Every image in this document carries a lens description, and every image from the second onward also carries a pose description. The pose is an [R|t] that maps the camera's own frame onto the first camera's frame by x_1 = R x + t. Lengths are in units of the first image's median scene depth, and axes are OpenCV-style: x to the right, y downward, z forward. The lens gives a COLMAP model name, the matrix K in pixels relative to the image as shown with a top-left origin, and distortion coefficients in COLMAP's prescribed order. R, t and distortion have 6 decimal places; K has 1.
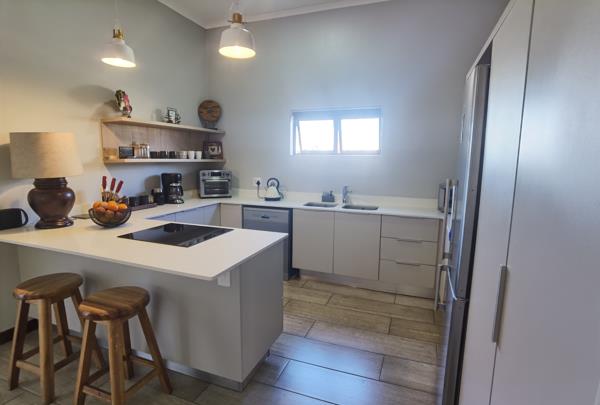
lens RADIAL K [[309.9, 0, 300.0], [0, 309.9, 202.5], [0, 0, 1]] dist [-0.018723, -0.000906]
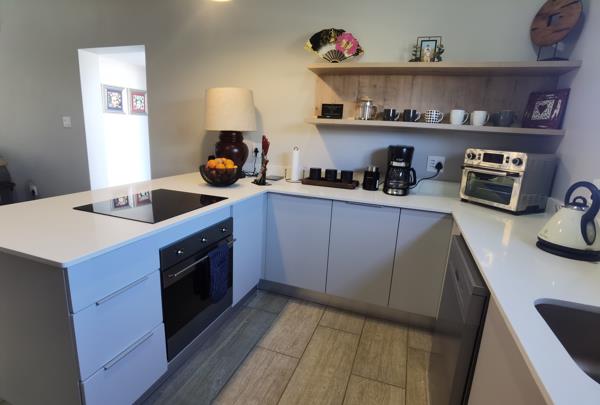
lens RADIAL K [[309.9, 0, 300.0], [0, 309.9, 202.5], [0, 0, 1]] dist [-0.018723, -0.000906]
pose [[0.040421, 0.210458, -0.976767, 0.208650], [-0.192119, 0.960962, 0.199102, -0.068651], [0.980539, 0.179607, 0.079276, 0.757644]]
